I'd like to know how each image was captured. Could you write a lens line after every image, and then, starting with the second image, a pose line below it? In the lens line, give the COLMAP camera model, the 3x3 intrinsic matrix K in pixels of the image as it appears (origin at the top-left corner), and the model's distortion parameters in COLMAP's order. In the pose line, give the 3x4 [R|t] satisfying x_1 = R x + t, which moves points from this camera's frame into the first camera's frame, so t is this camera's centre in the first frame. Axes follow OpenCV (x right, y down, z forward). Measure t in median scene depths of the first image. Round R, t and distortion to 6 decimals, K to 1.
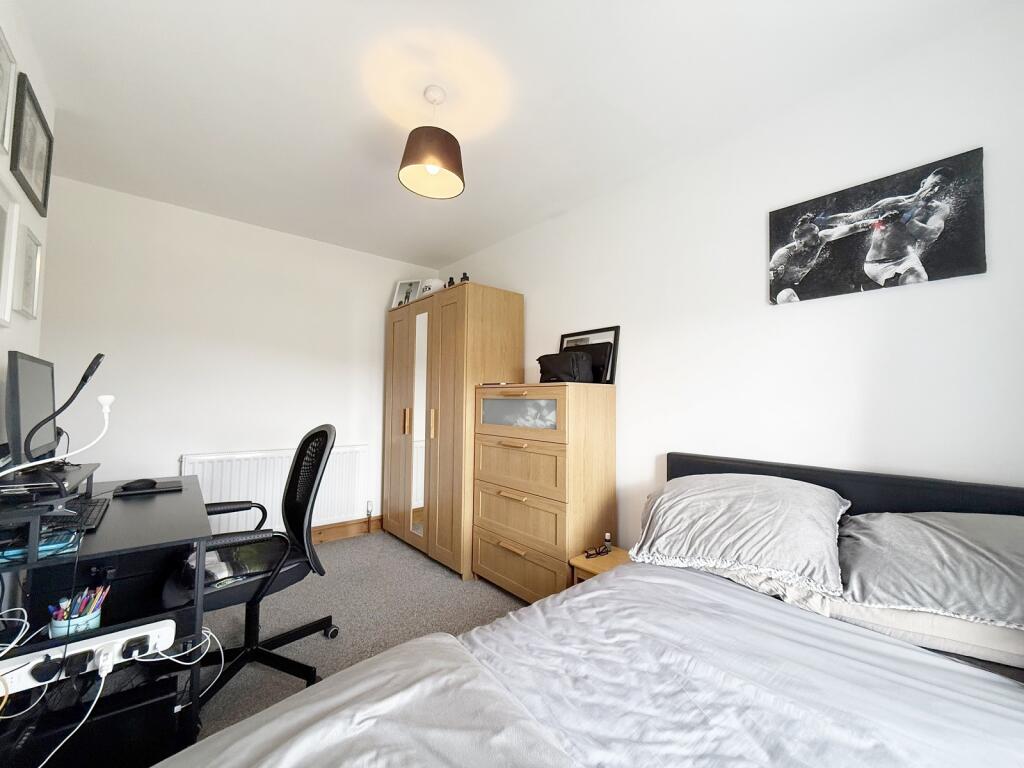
lens RADIAL K [[411.4, 0, 517.0], [0, 411.4, 381.0], [0, 0, 1]] dist [-0.023986, -0.000049]
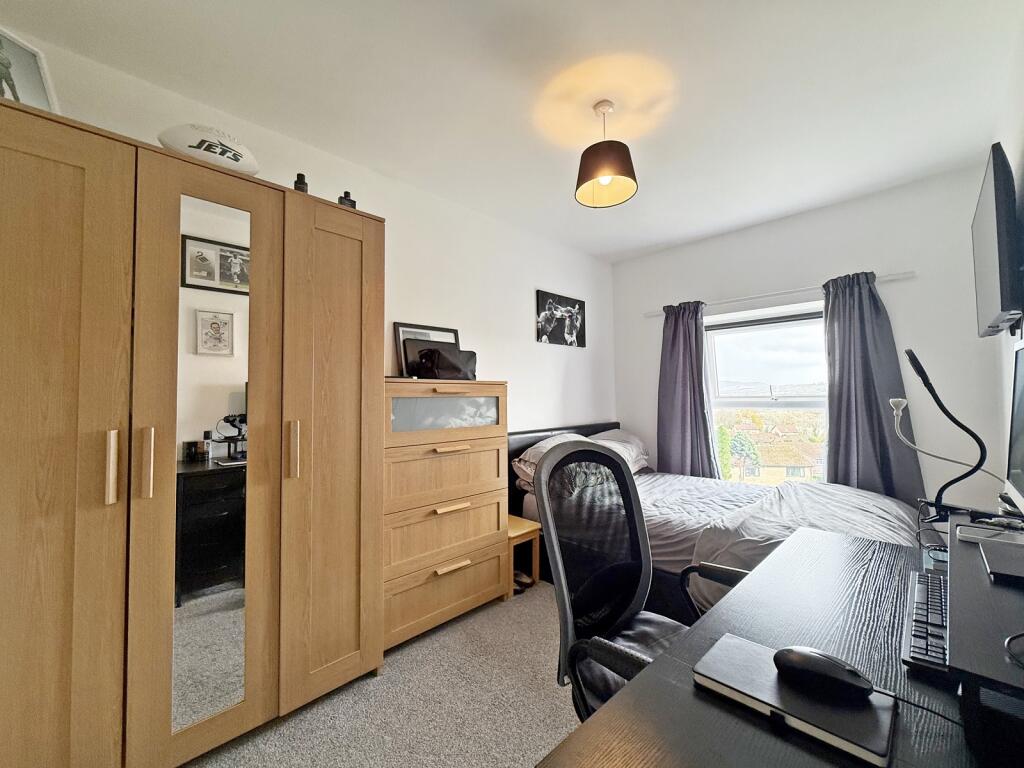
lens RADIAL K [[411.4, 0, 517.0], [0, 411.4, 381.0], [0, 0, 1]] dist [-0.023986, -0.000049]
pose [[-0.083426, 0.022334, 0.996264, -1.215527], [-0.040537, 0.998845, -0.025786, 0.036622], [-0.995689, -0.042537, -0.082424, 1.286317]]
